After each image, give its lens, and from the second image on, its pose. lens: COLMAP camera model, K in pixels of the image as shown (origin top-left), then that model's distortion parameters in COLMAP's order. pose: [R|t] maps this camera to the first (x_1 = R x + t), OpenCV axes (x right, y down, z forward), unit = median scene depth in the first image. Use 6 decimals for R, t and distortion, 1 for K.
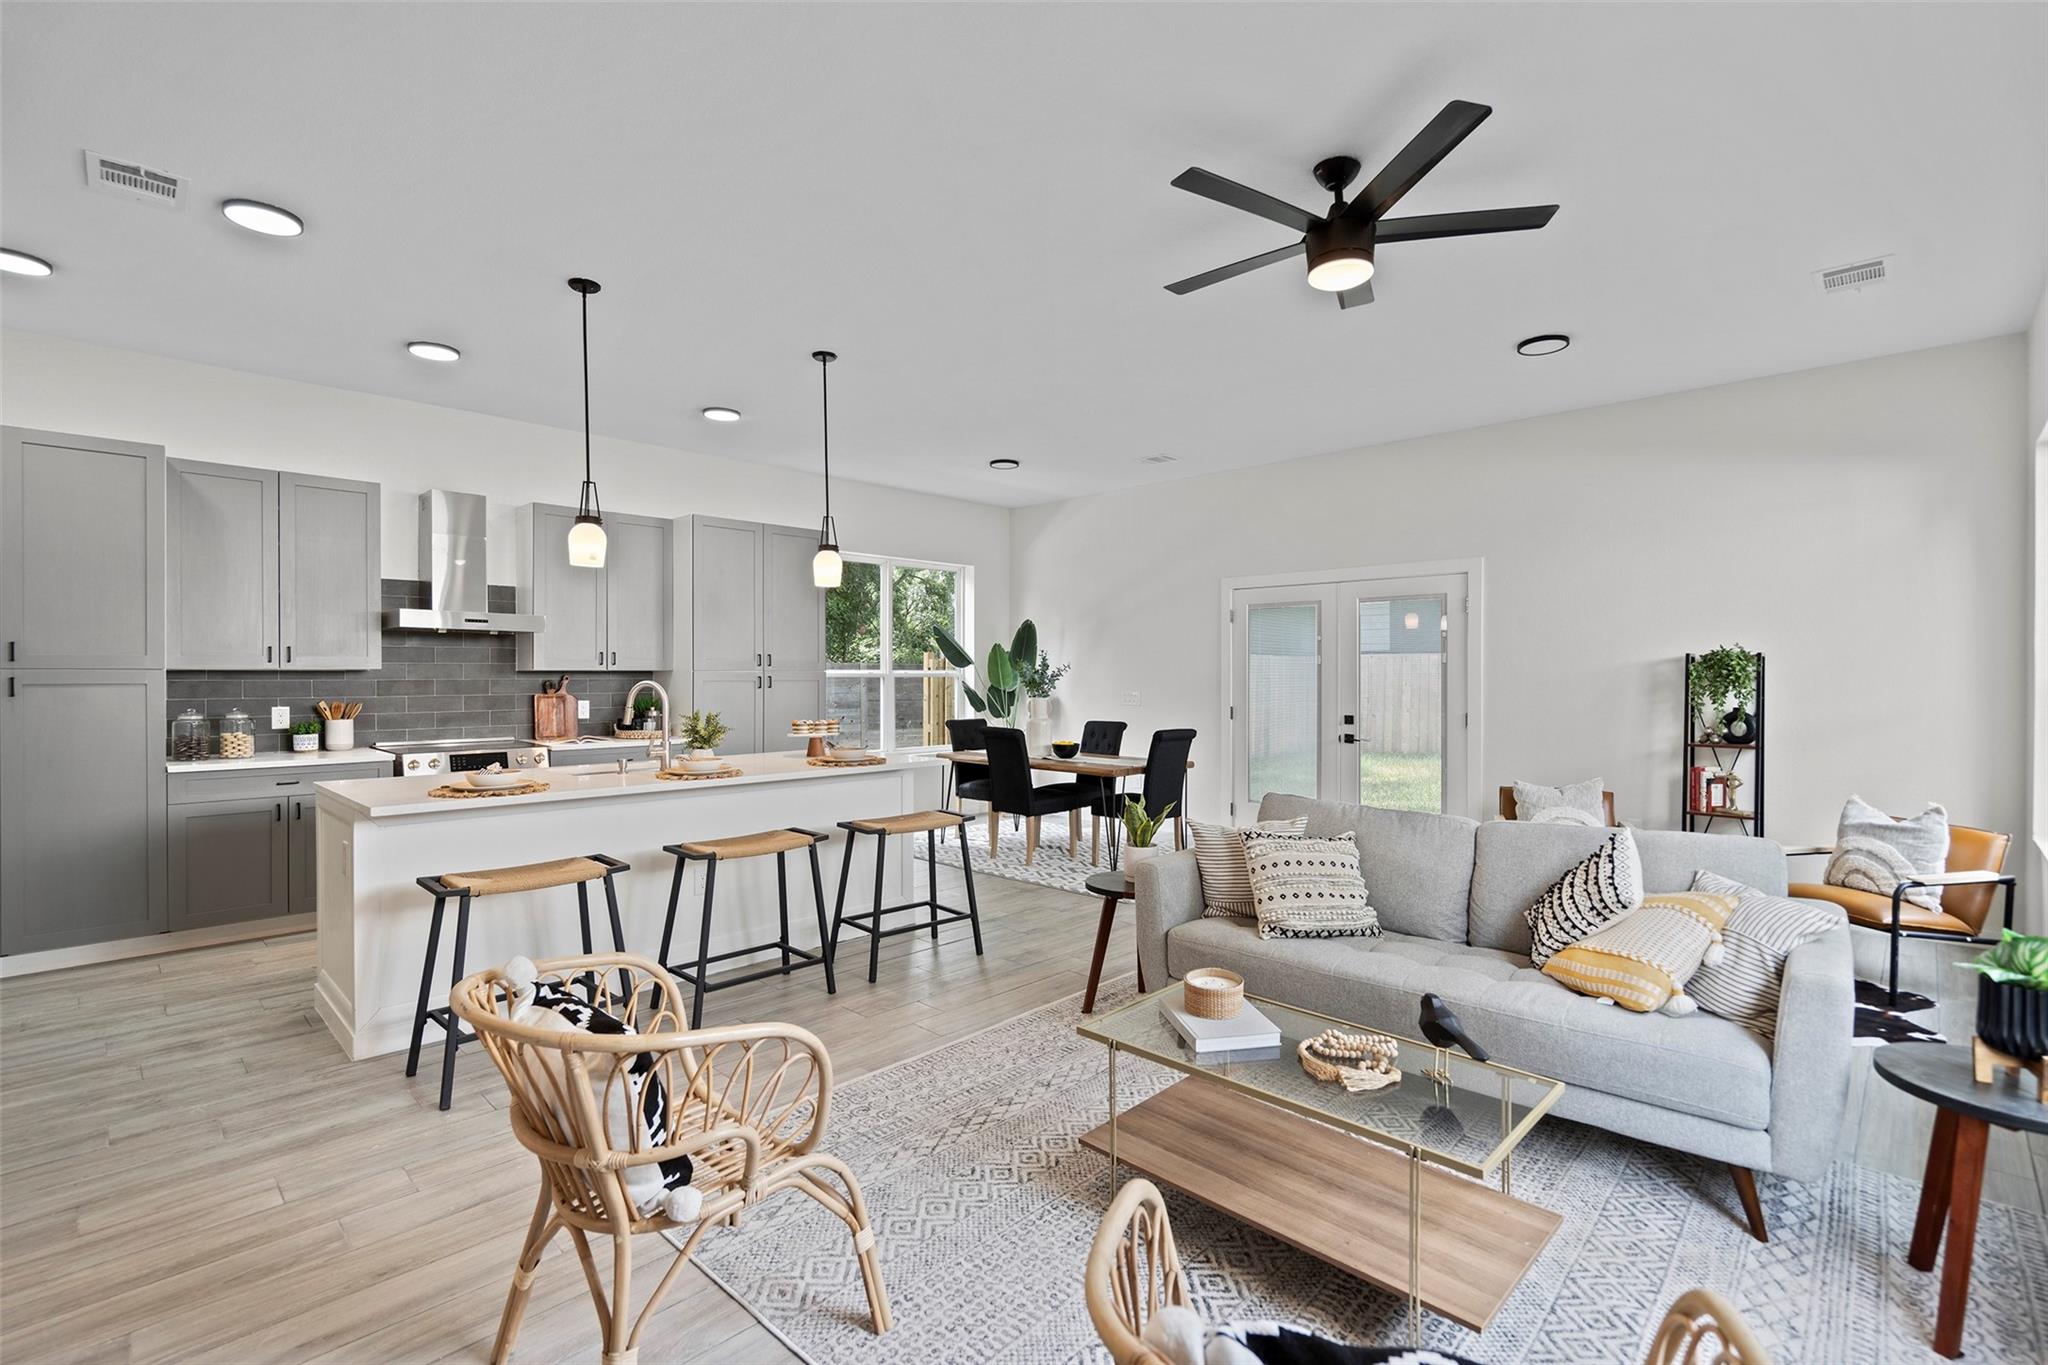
lens RADIAL K [[940.5, 0, 1012.1], [0, 940.5, 677.3], [0, 0, 1]] dist [0.002217, 0.001556]
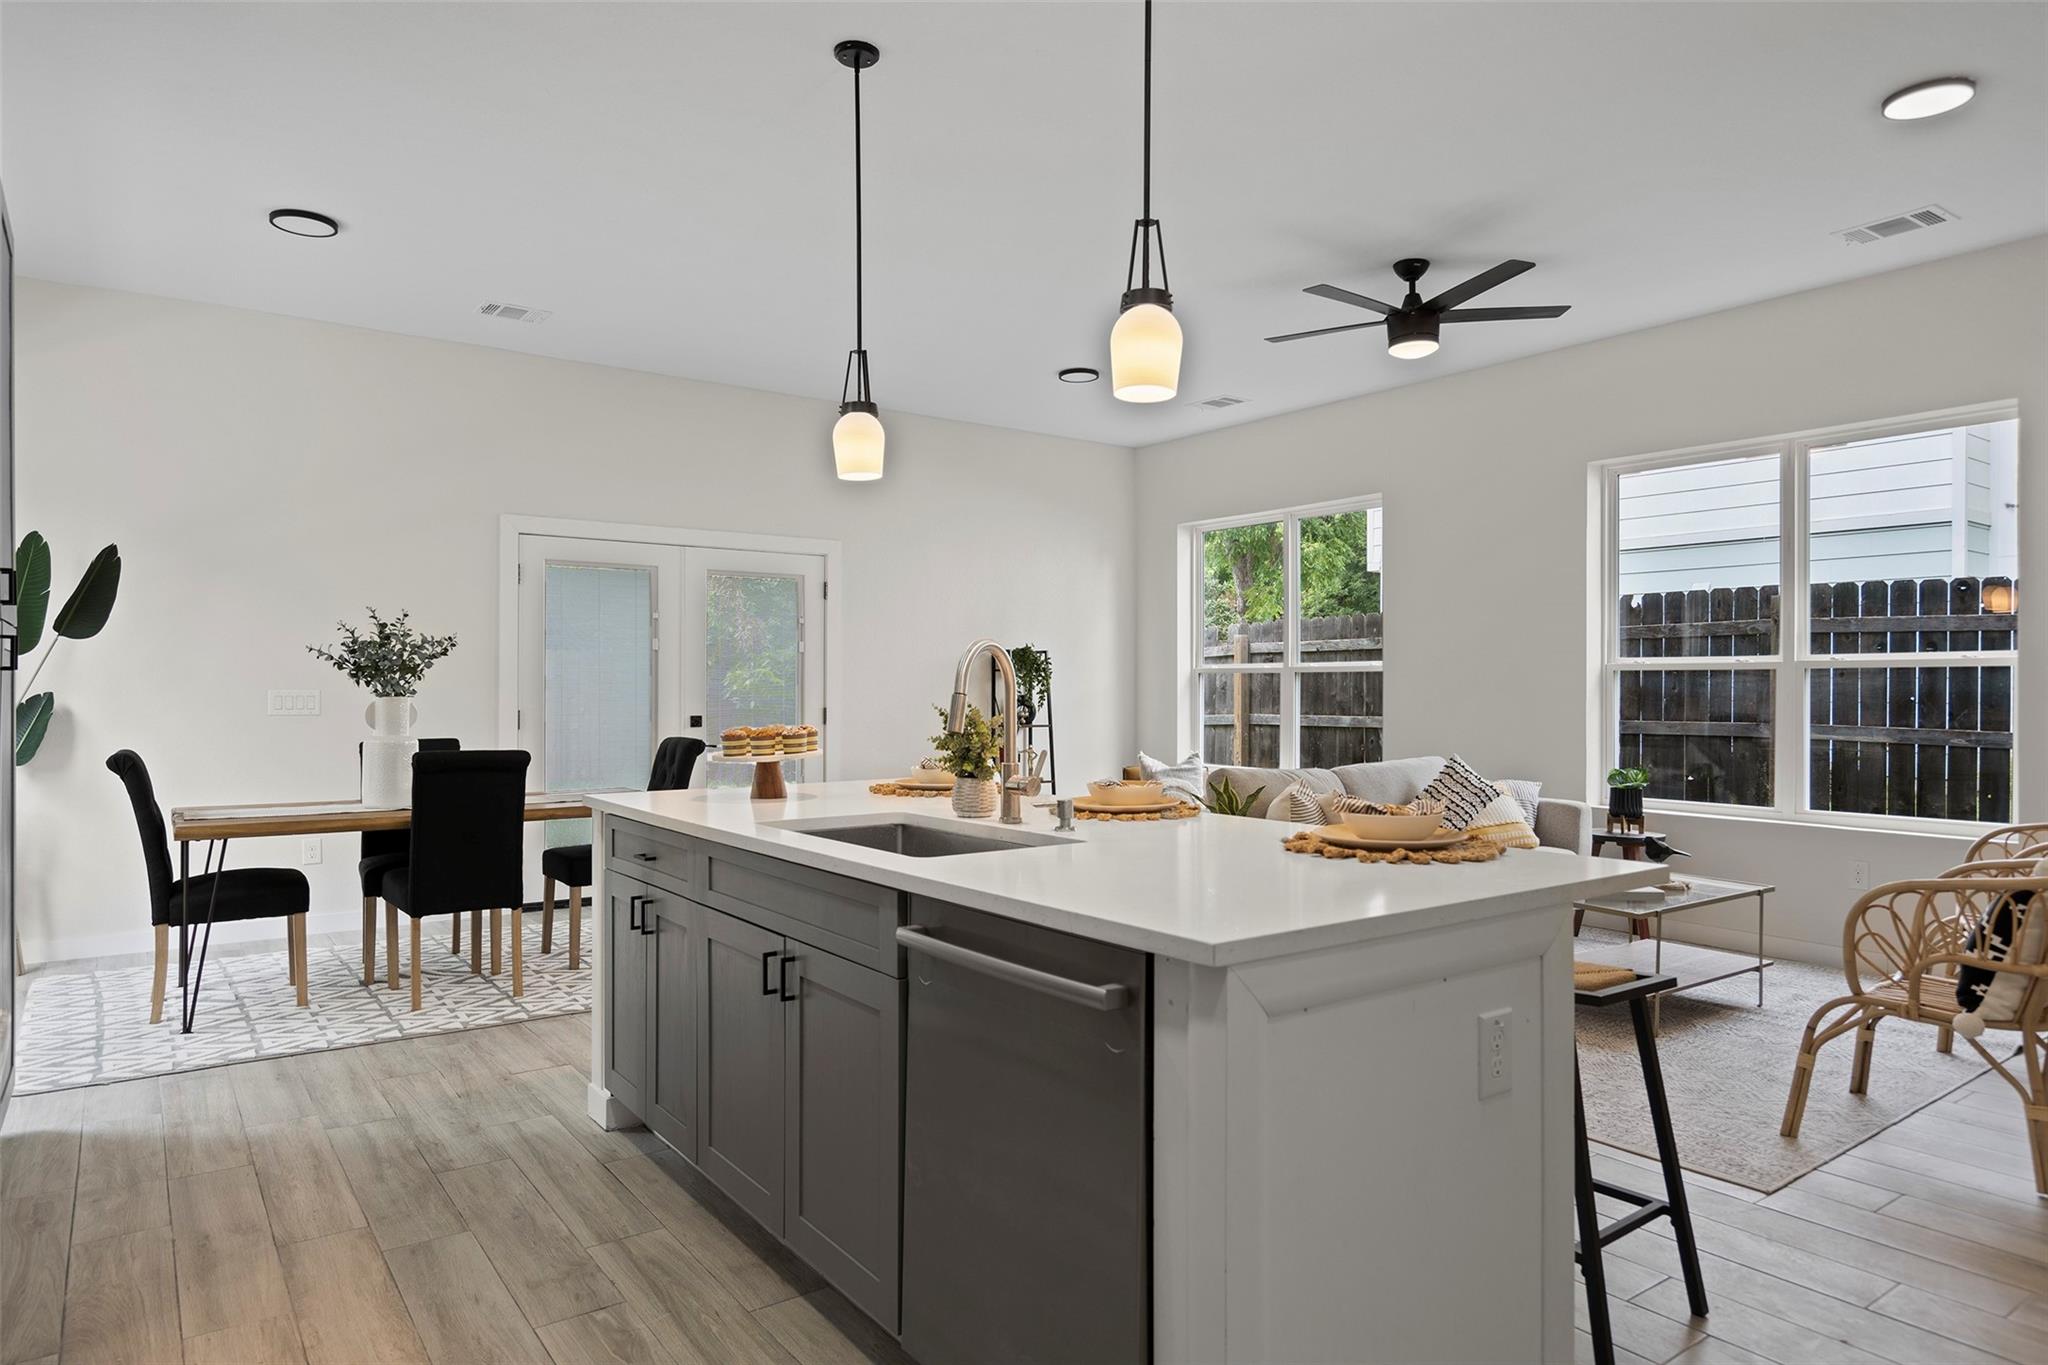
lens RADIAL K [[1255.6, 0, 1023.1], [0, 1255.6, 688.7], [0, 0, 1]] dist [0.010084, -0.001414]
pose [[0.150402, 0.000028, 0.988625, -0.817714], [0.004258, 0.999991, -0.000676, 0.024332], [-0.988616, 0.004311, 0.150400, 0.719719]]
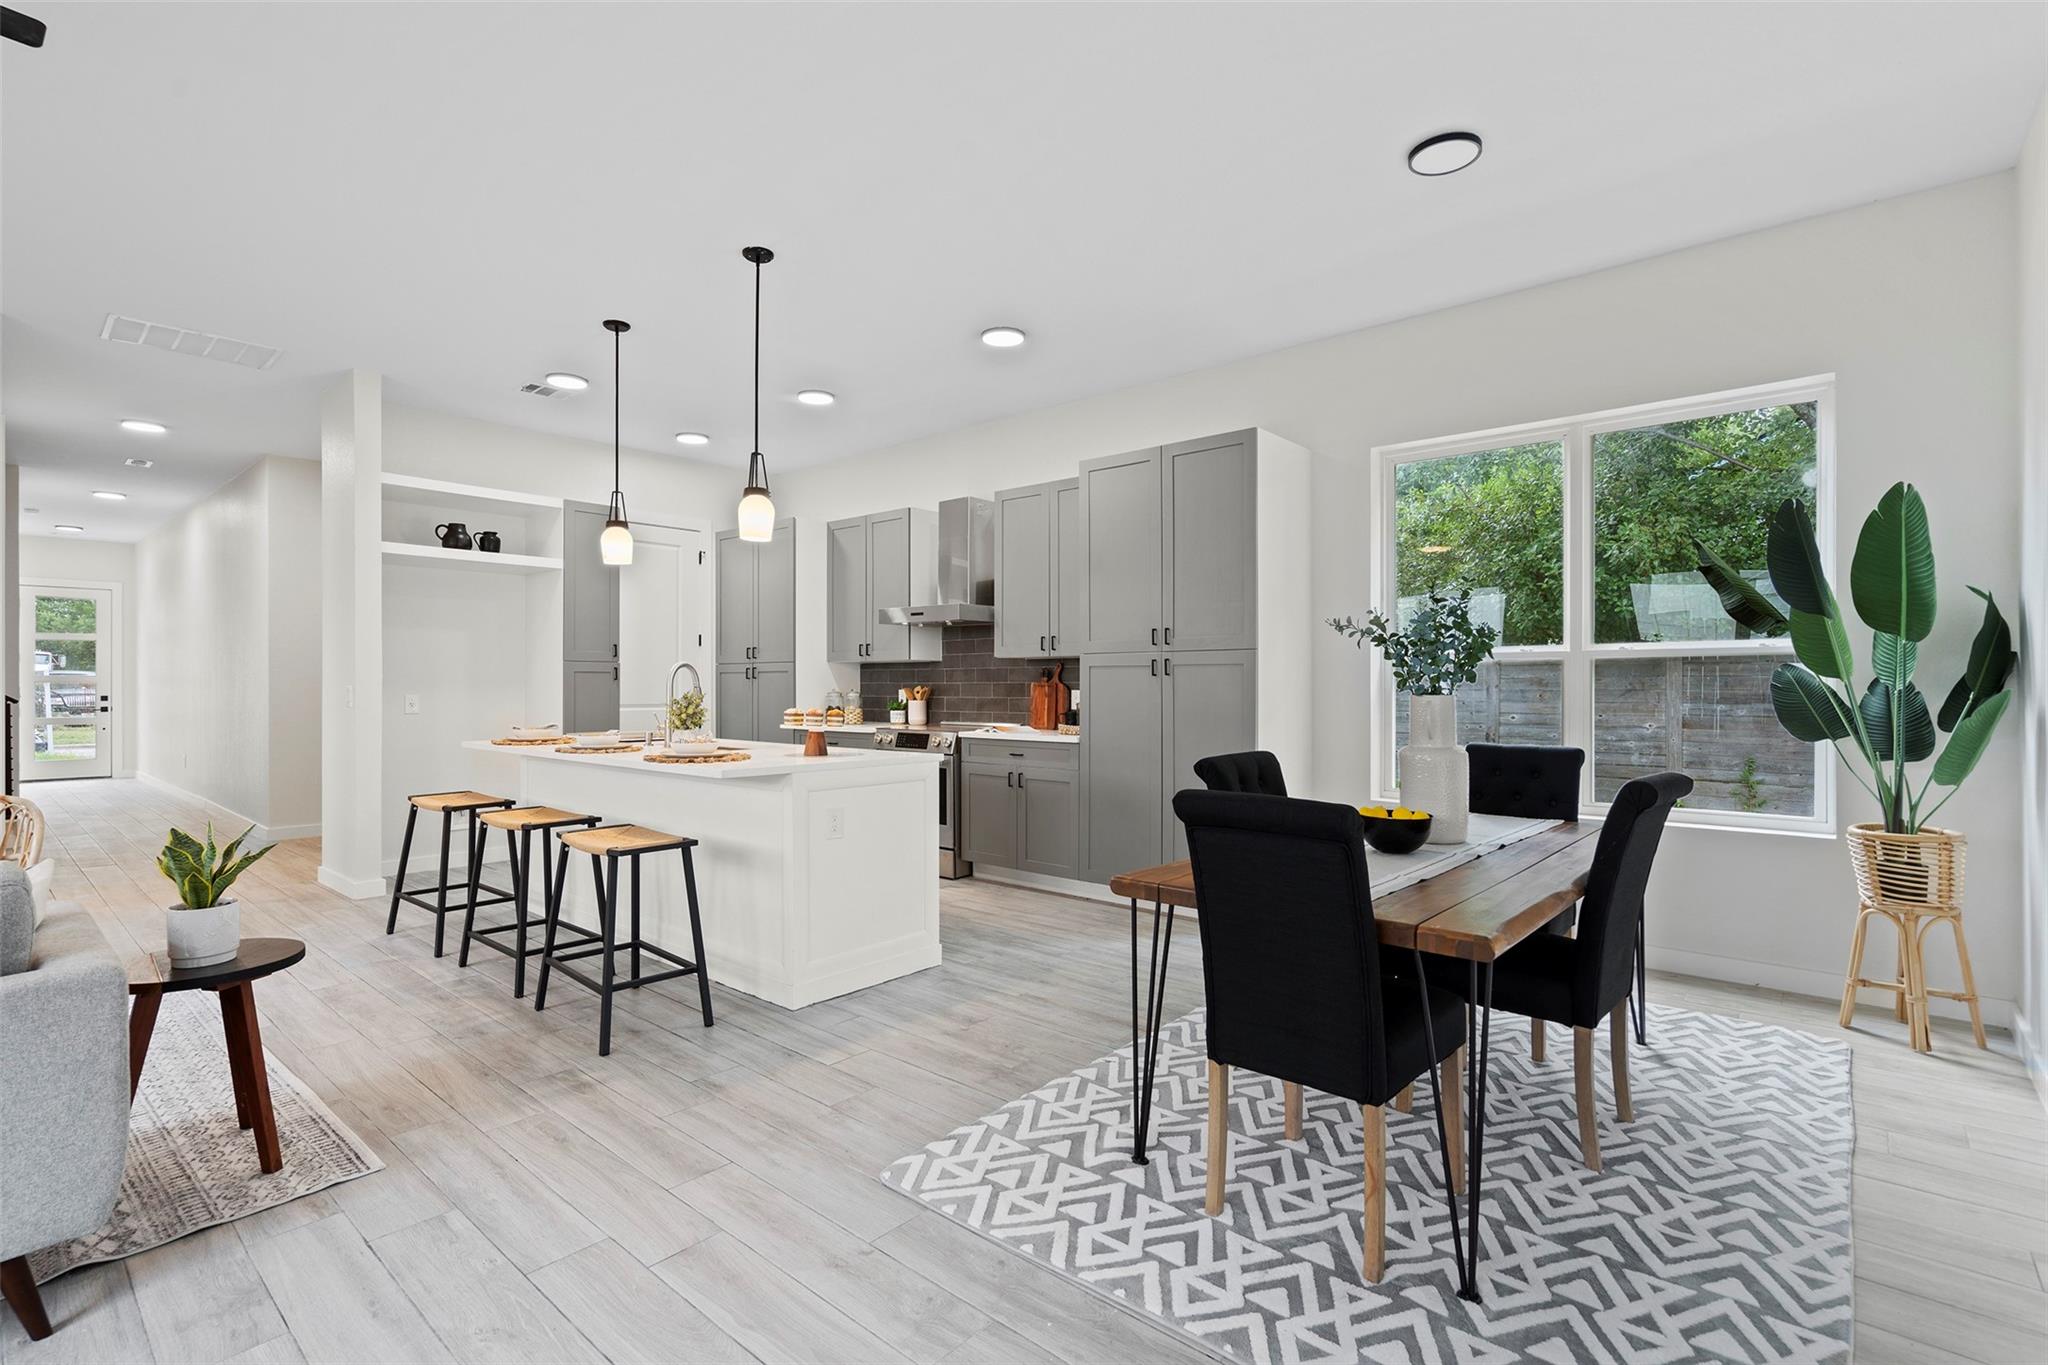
lens RADIAL K [[940.5, 0, 1028.0], [0, 940.5, 690.8], [0, 0, 1]] dist [0.002217, 0.001556]
pose [[0.074966, 0.007669, -0.997157, 0.562734], [-0.003287, 0.999967, 0.007444, 0.022108], [0.997181, 0.002720, 0.074989, 1.060722]]
